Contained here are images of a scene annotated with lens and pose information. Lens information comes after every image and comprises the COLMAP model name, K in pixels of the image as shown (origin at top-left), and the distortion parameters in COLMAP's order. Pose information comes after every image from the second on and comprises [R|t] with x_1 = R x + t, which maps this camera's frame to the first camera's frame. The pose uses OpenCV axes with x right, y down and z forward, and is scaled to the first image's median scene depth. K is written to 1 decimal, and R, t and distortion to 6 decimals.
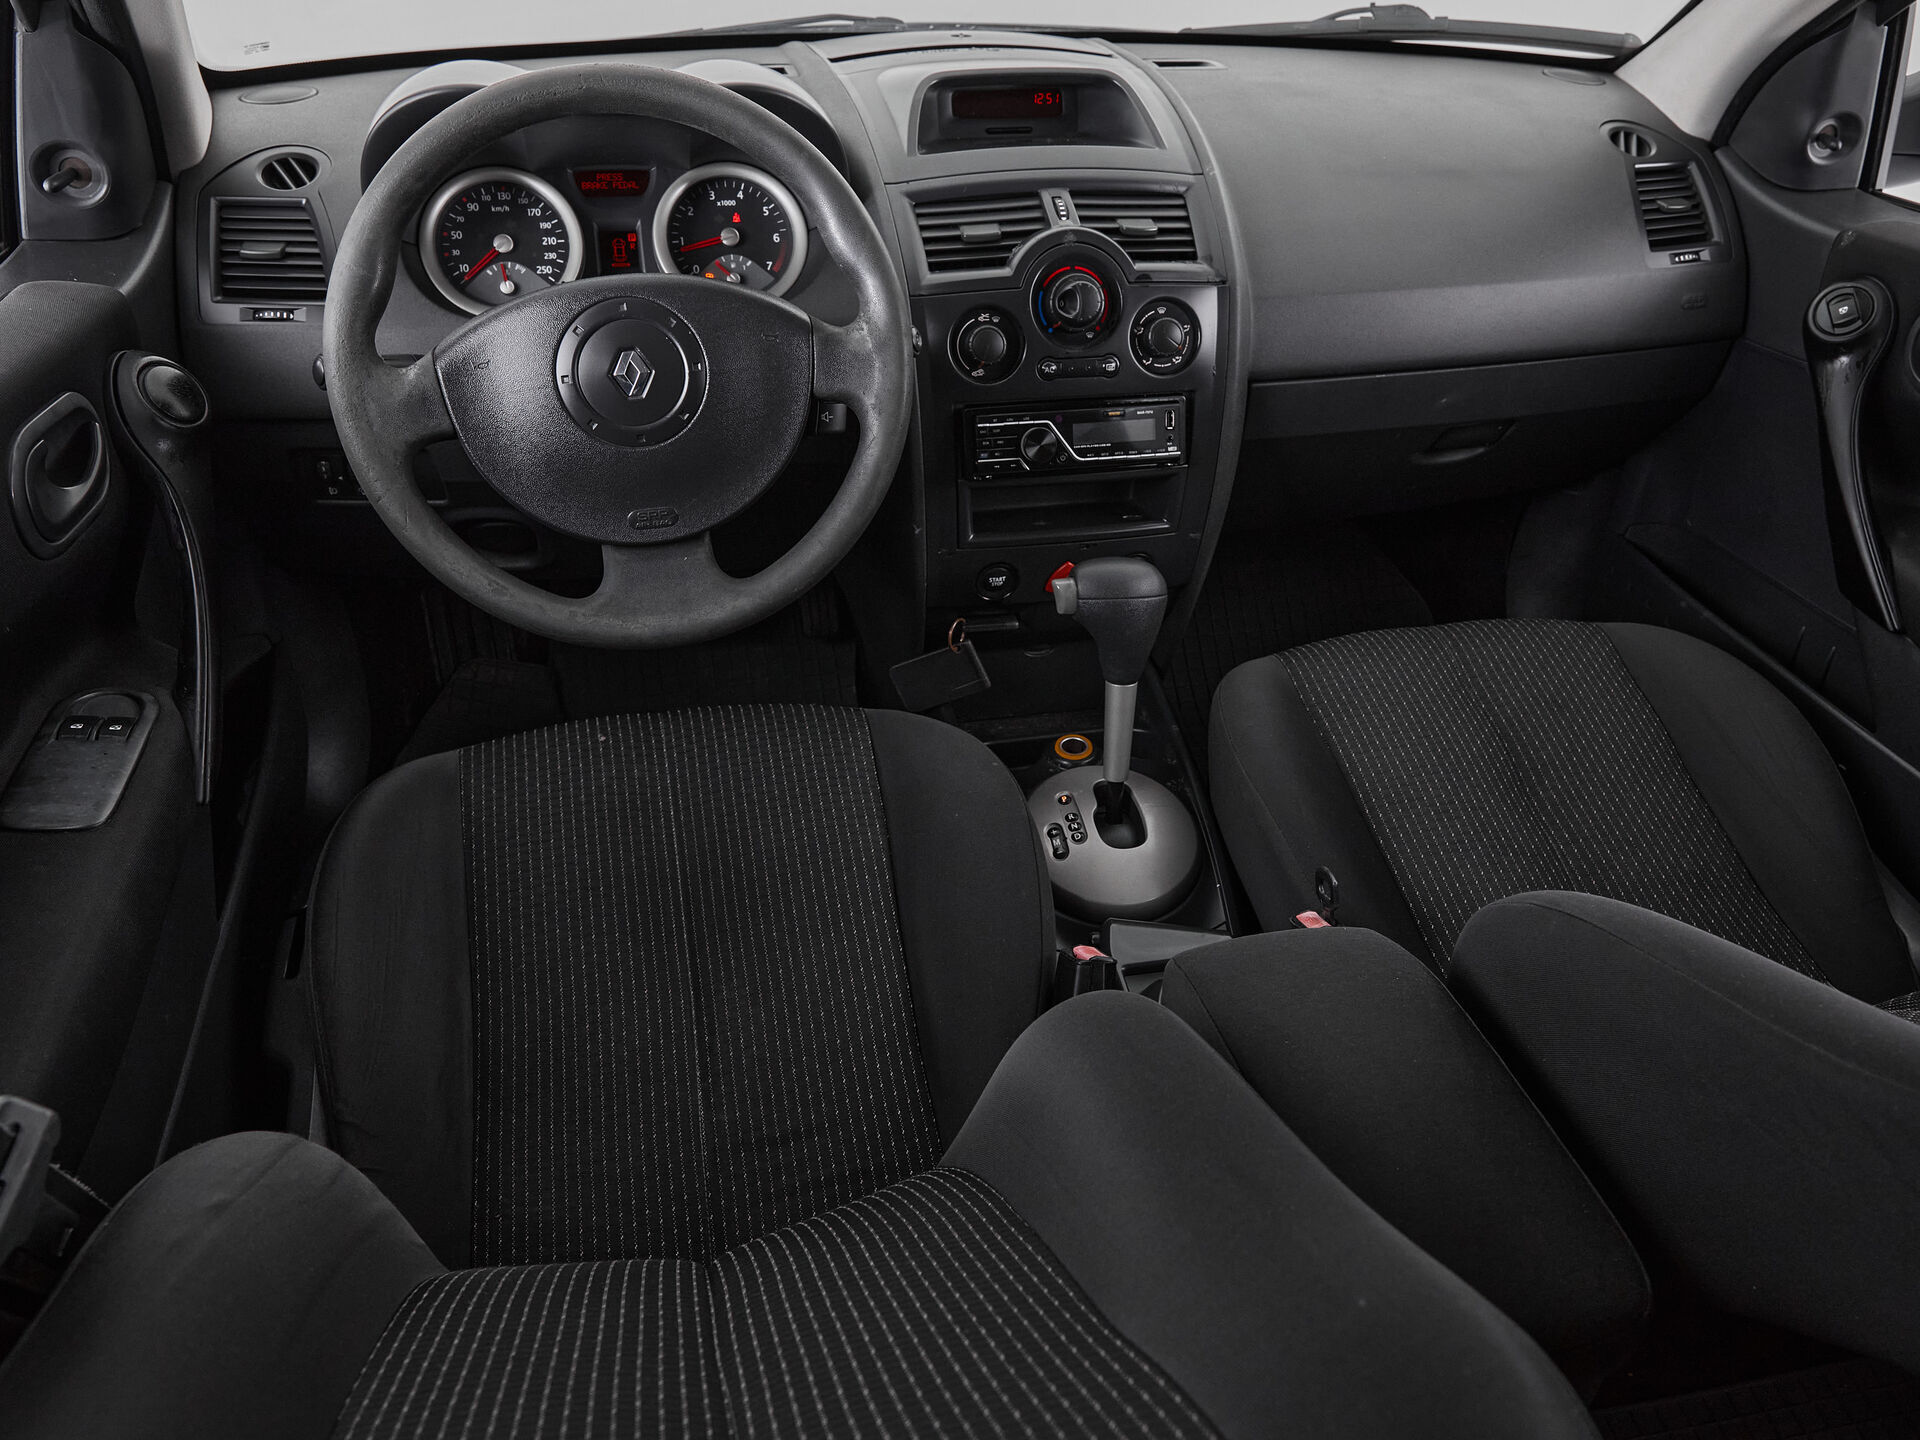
lens RADIAL K [[1443.3, 0, 971.7], [0, 1443.3, 721.1], [0, 0, 1]] dist [-0.005463, -0.003928]
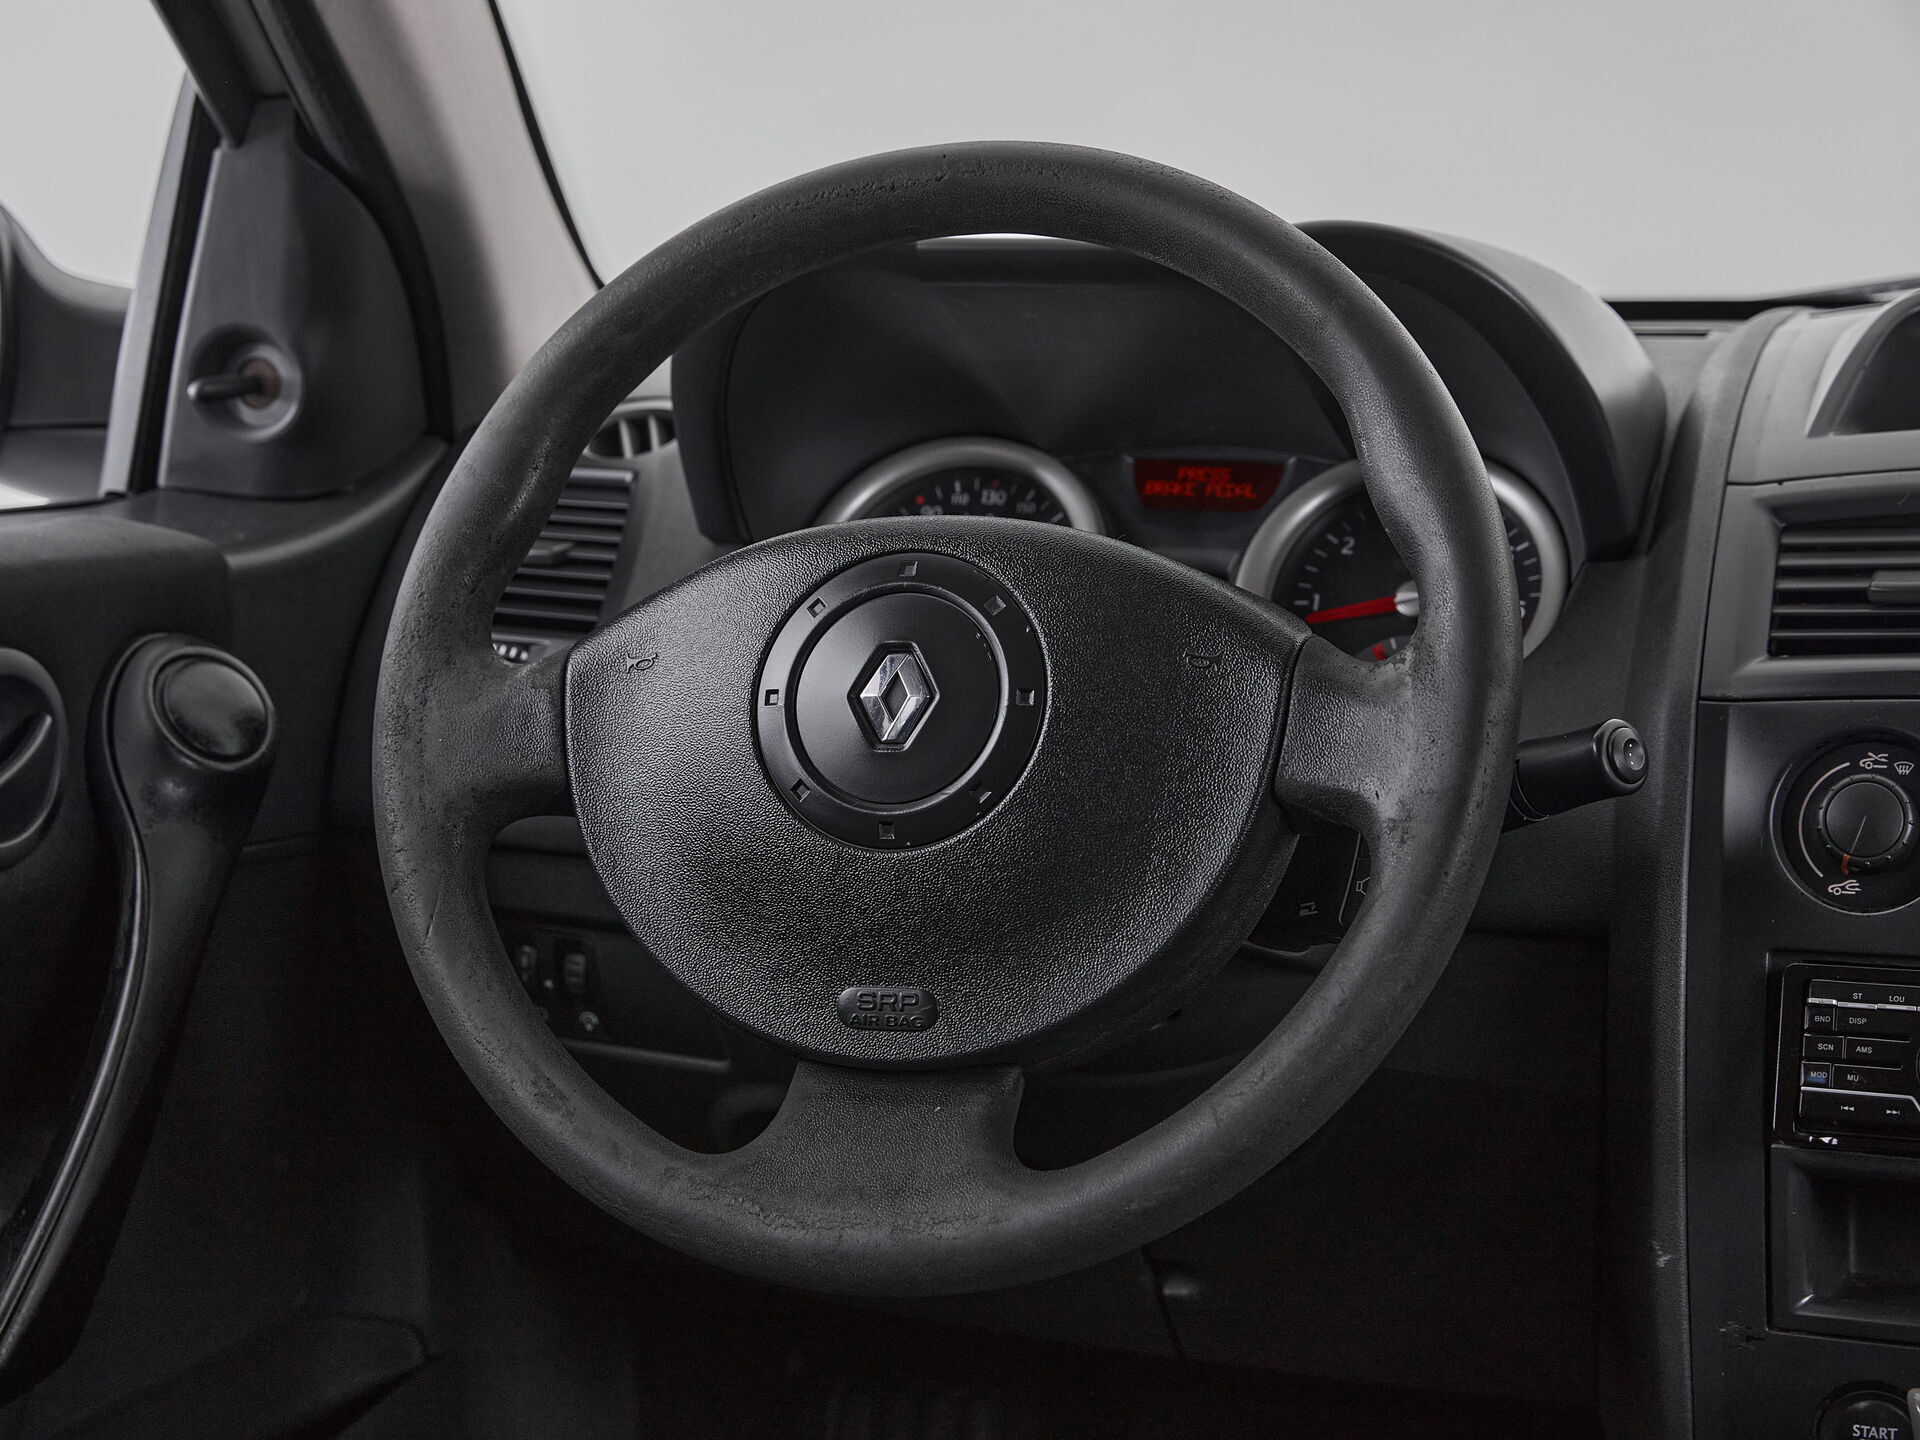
lens RADIAL K [[3590.8, 0, 898.3], [0, 3590.8, 735.1], [0, 0, 1]] dist [-0.047327, 0.000000]
pose [[0.831995, 0.051567, -0.552381, 0.332261], [-0.281095, 0.897588, -0.339590, 0.136725], [0.478298, 0.437809, 0.761284, 0.079490]]
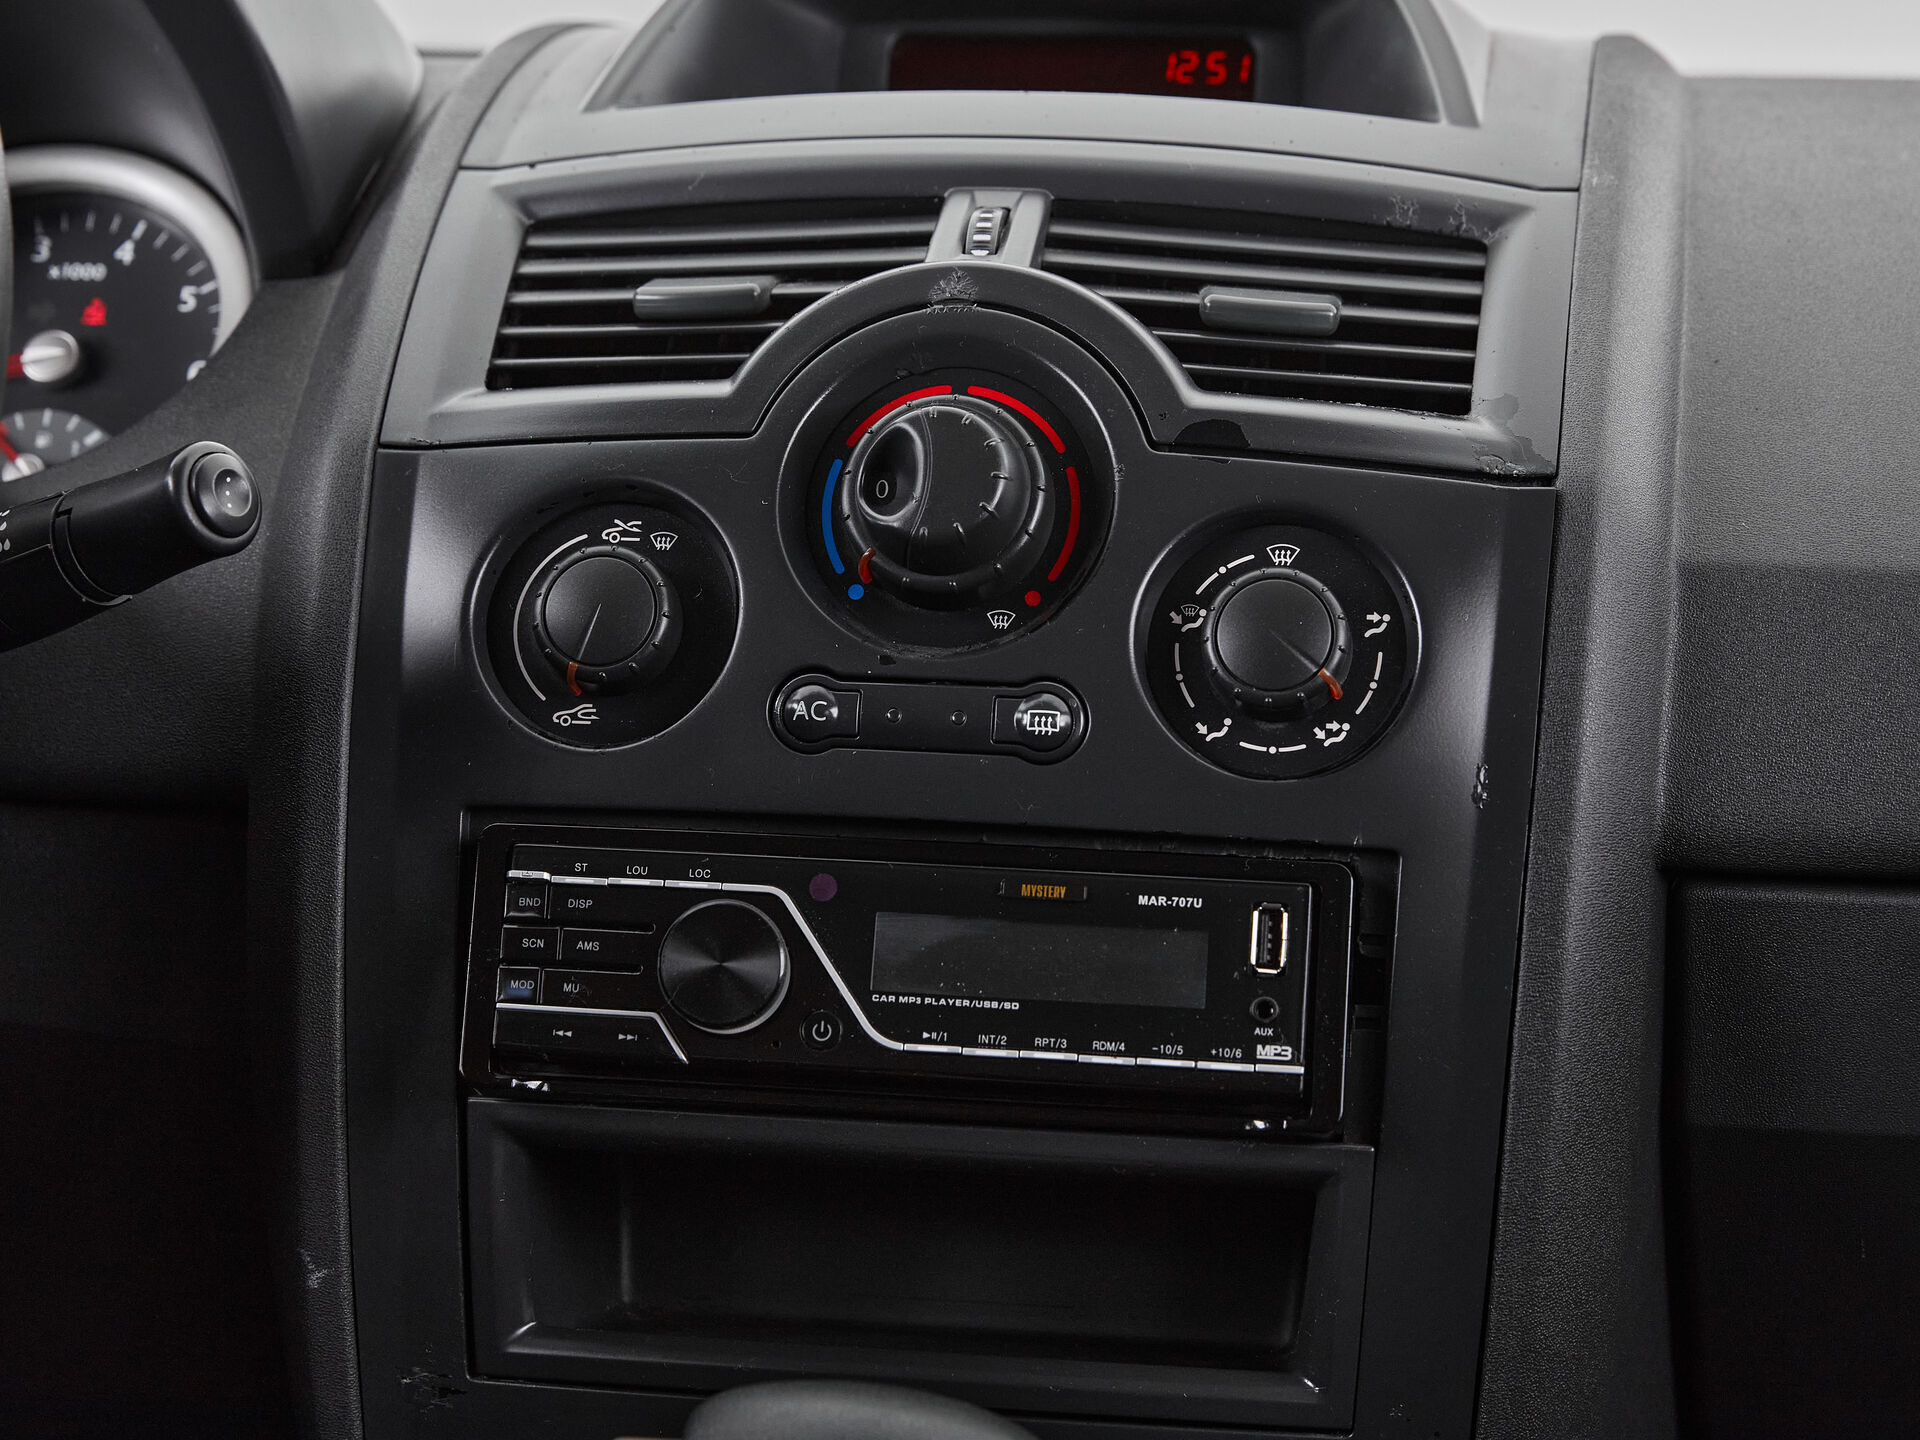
lens RADIAL K [[3983.5, 0, 964.0], [0, 3983.5, 725.4], [0, 0, 1]] dist [-0.063322, 0.000000]
pose [[0.938839, 0.038275, -0.342223, 0.328920], [-0.193351, 0.880951, -0.431903, 0.074282], [0.284951, 0.471657, 0.834472, 0.377046]]
